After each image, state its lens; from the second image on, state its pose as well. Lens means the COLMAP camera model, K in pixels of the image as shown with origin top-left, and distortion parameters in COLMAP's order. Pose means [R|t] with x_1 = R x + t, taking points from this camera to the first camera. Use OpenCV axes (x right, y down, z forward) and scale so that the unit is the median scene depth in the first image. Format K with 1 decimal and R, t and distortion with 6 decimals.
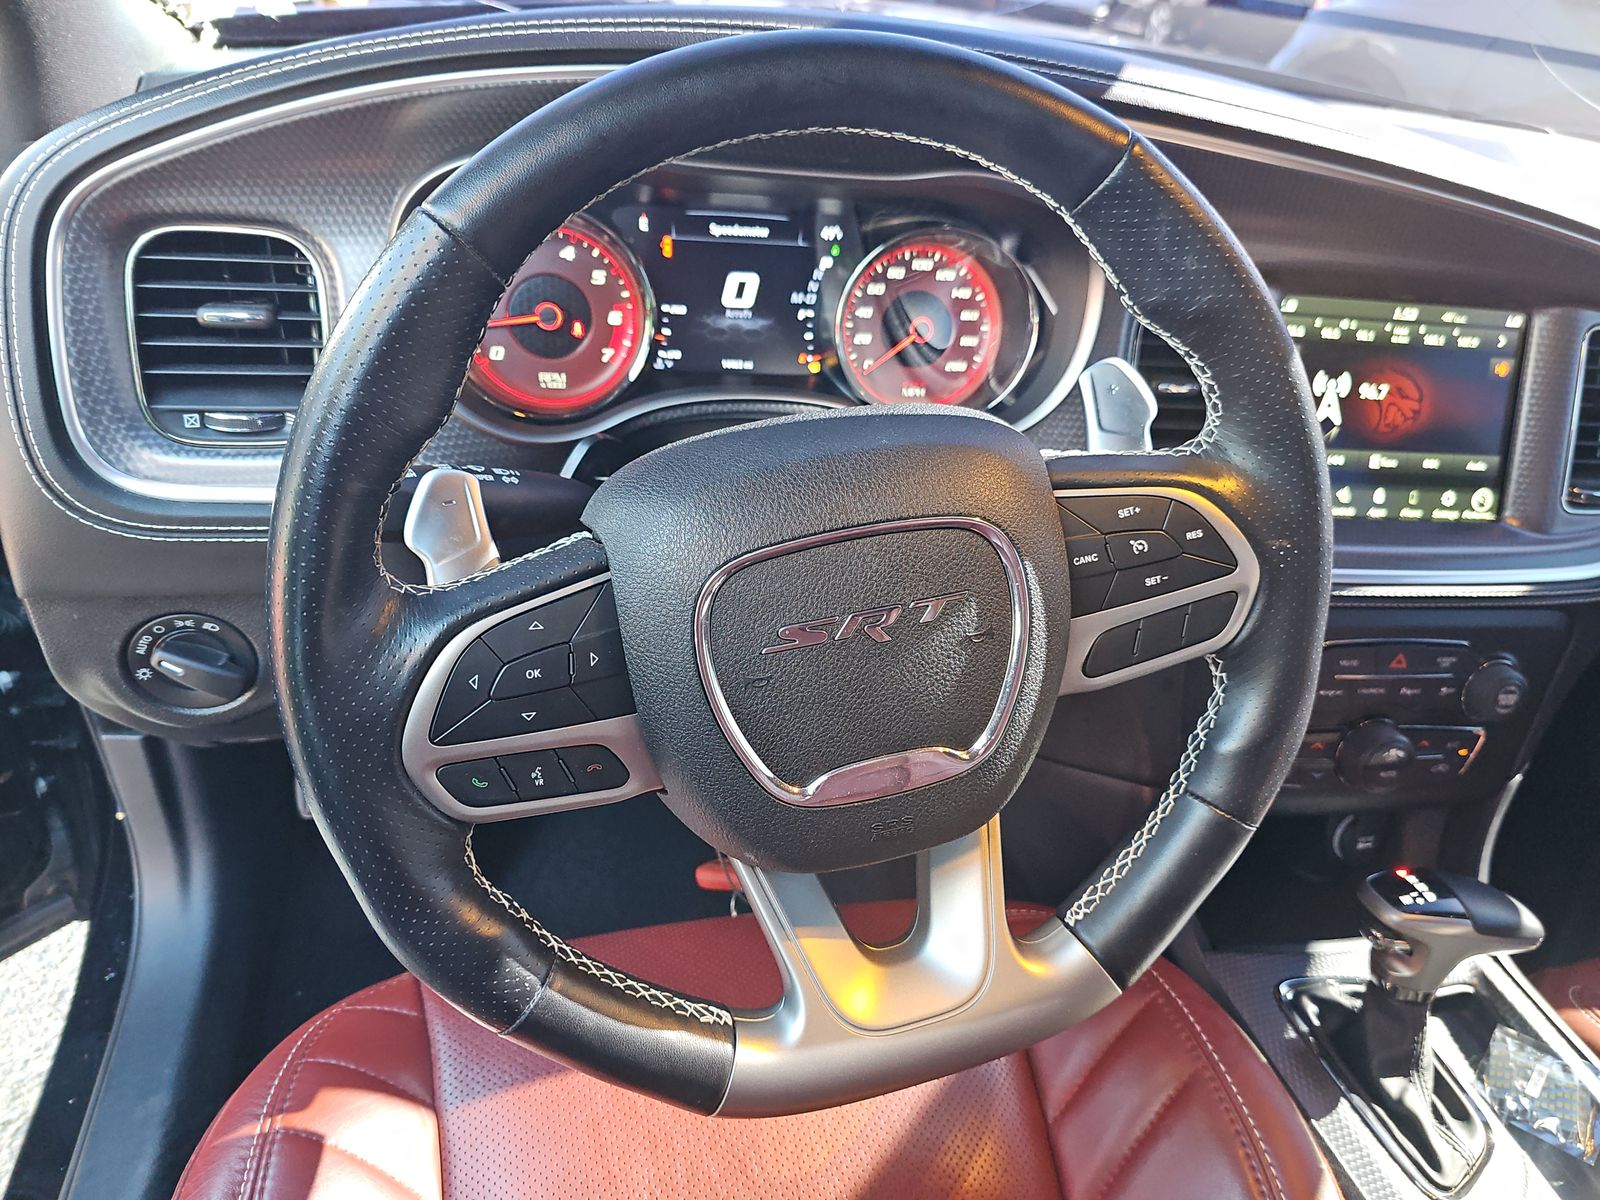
lens RADIAL K [[1058.8, 0, 814.0], [0, 1058.8, 594.3], [0, 0, 1]] dist [0.025566, -0.044241]
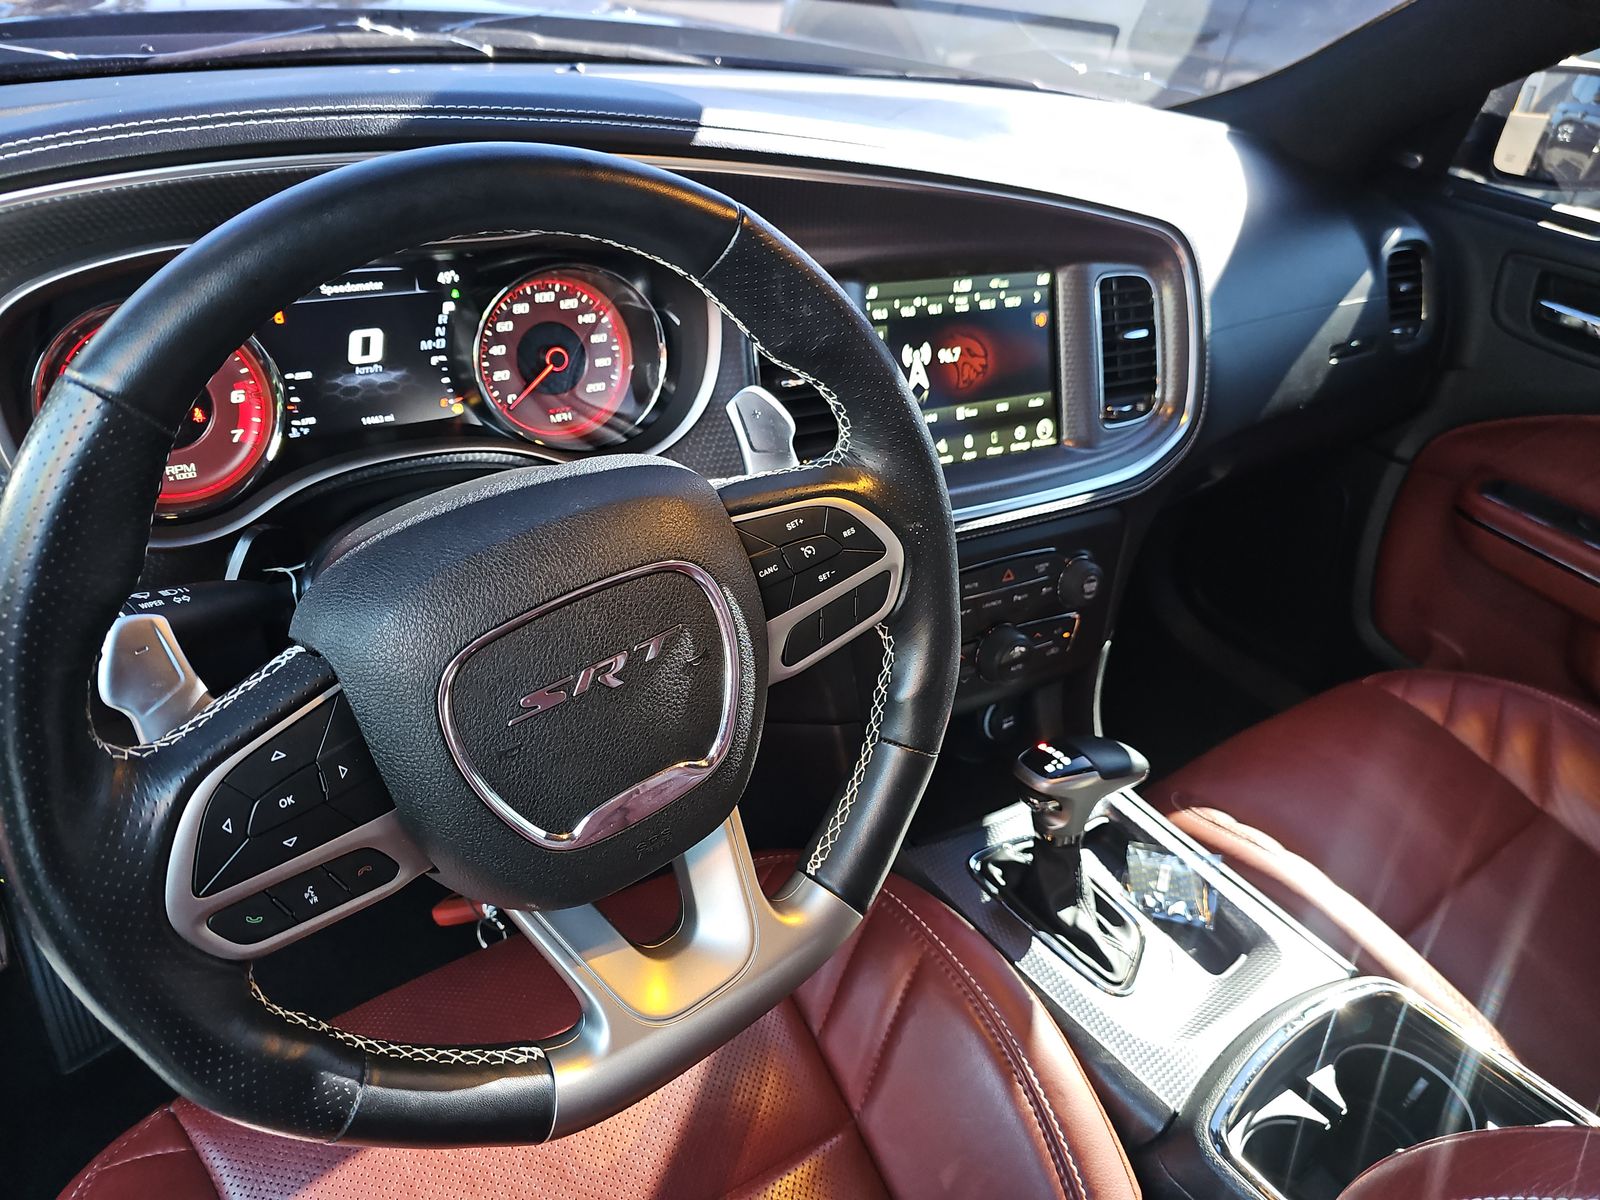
lens RADIAL K [[1058.8, 0, 800.3], [0, 1058.8, 598.6], [0, 0, 1]] dist [0.025566, -0.044241]
pose [[0.927764, -0.209491, 0.308816, -0.051589], [0.192524, 0.977622, 0.084796, -0.066795], [-0.319669, -0.019216, 0.947334, -0.072710]]
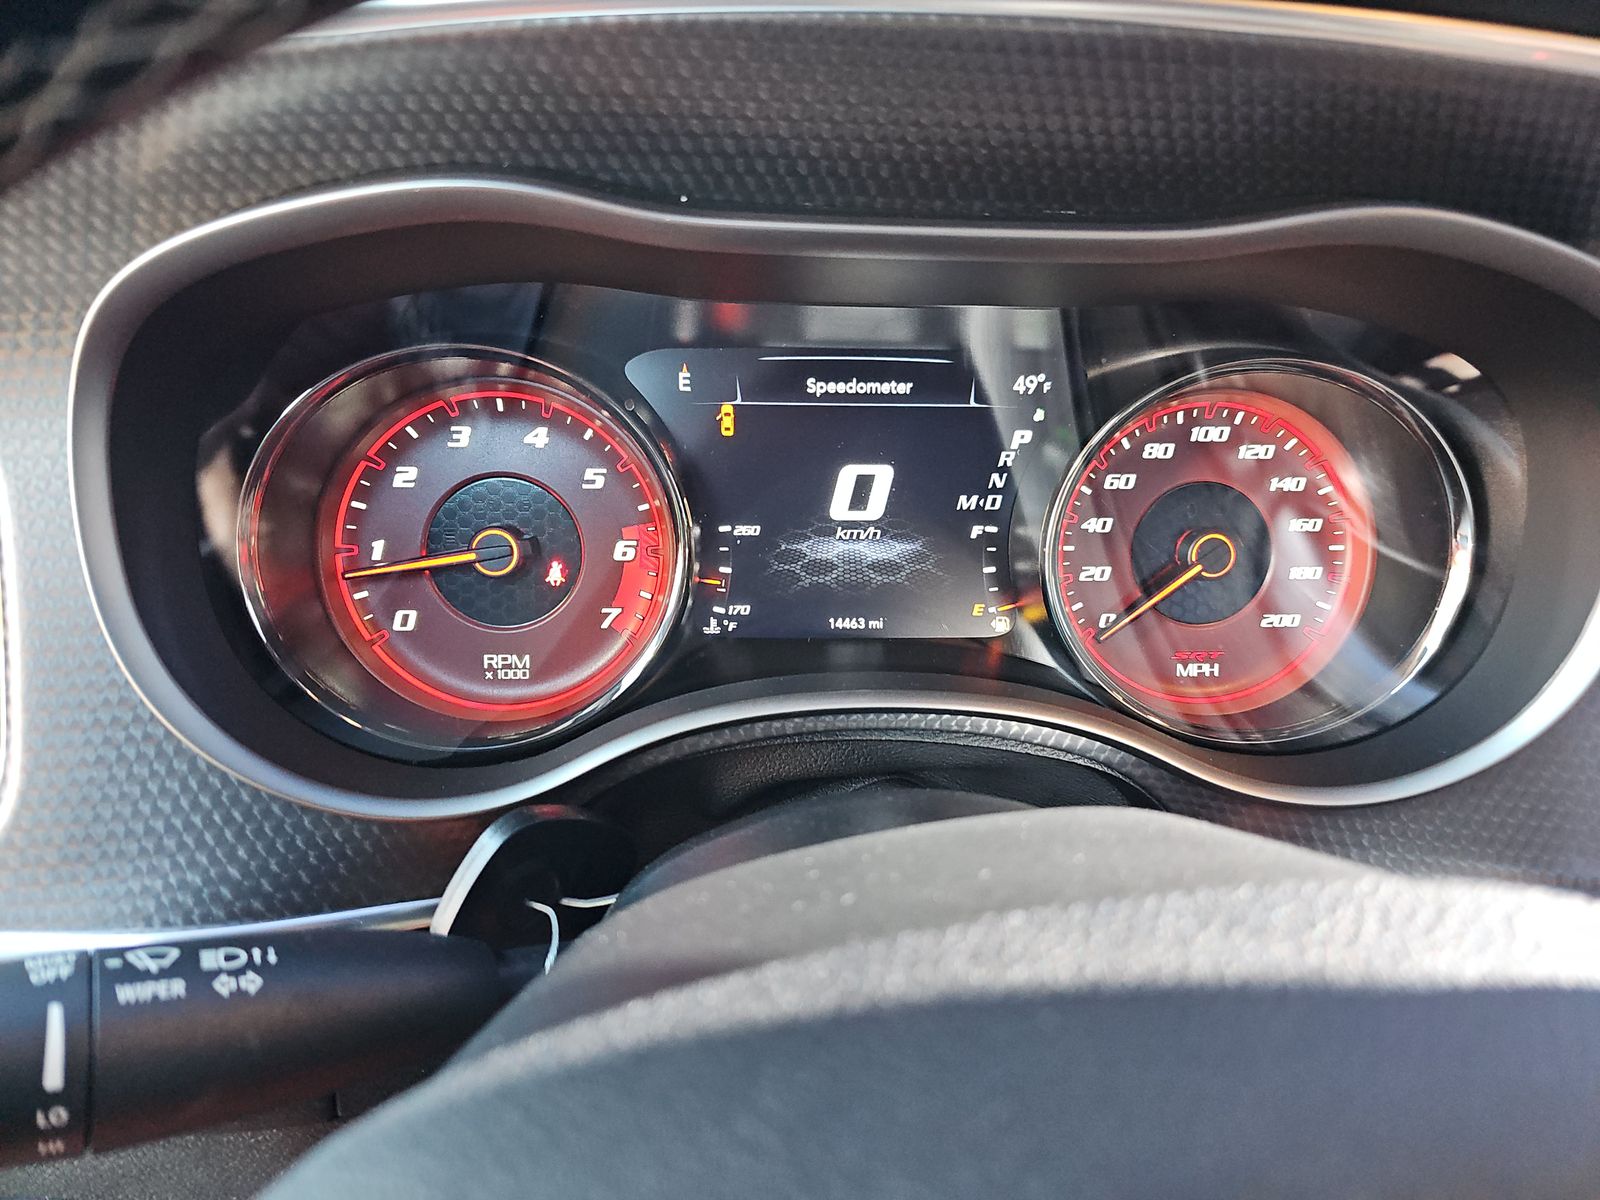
lens RADIAL K [[1058.8, 0, 815.0], [0, 1058.8, 590.8], [0, 0, 1]] dist [0.025566, -0.044241]
pose [[0.984654, -0.011085, -0.174166, 0.001181], [-0.017343, 0.986825, -0.160860, -0.157635], [0.173655, 0.161413, 0.971489, 0.505561]]
